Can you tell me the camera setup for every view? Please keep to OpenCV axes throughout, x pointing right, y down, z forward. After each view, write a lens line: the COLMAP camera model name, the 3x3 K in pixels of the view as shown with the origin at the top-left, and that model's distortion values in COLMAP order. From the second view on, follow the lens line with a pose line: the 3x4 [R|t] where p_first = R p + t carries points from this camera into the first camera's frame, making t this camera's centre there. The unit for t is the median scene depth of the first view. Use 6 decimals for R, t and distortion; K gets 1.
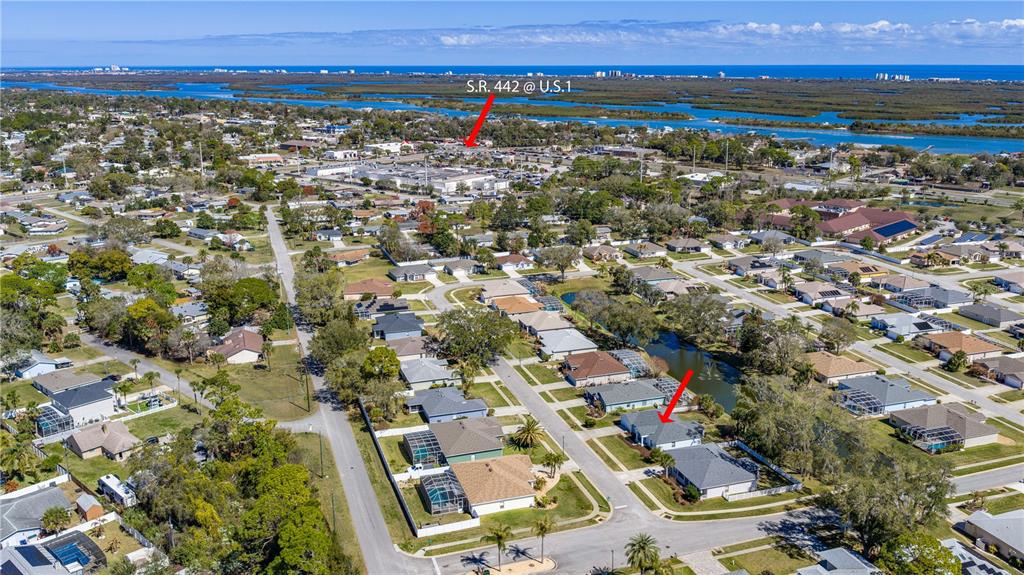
lens RADIAL K [[870.7, 0, 494.9], [0, 870.7, 286.0], [0, 0, 1]] dist [0.005518, -0.016425]
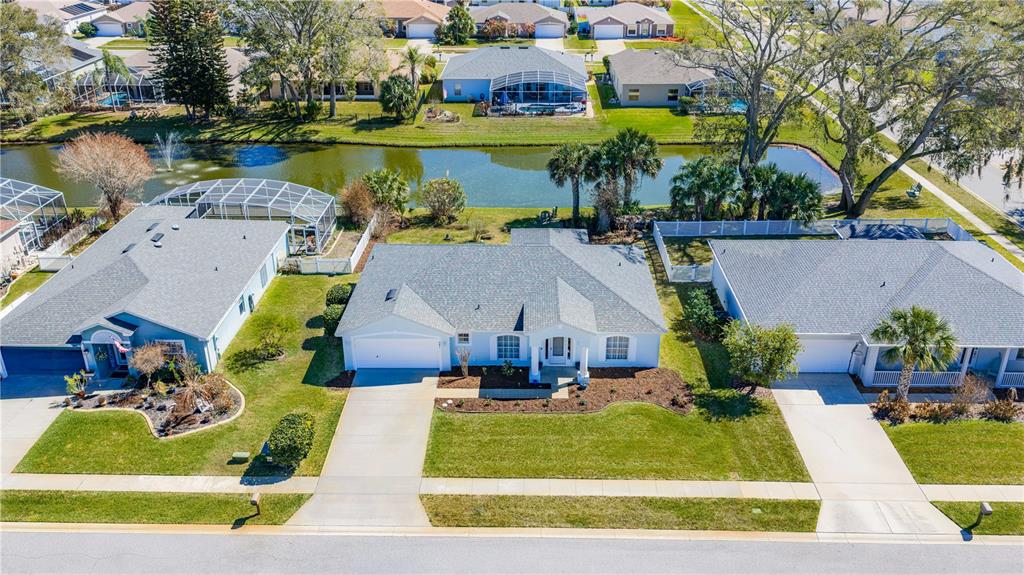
lens RADIAL K [[870.7, 0, 494.9], [0, 870.7, 286.0], [0, 0, 1]] dist [0.005518, -0.016425]
pose [[0.316271, -0.398133, 0.861082, -0.025206], [0.235460, 0.912216, 0.335292, 0.063886], [-0.918984, 0.096708, 0.382252, 0.786667]]
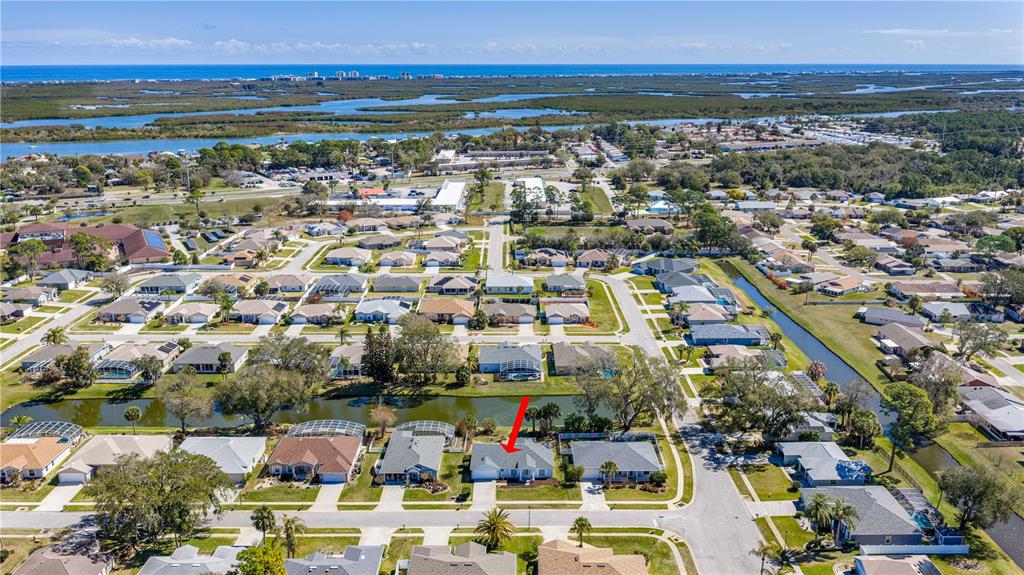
lens RADIAL K [[870.7, 0, 494.9], [0, 870.7, 286.0], [0, 0, 1]] dist [0.005518, -0.016425]
pose [[0.297520, -0.240206, 0.924004, -0.557083], [0.238722, 0.955805, 0.171607, -0.158724], [-0.924388, 0.169523, 0.341714, 0.577112]]
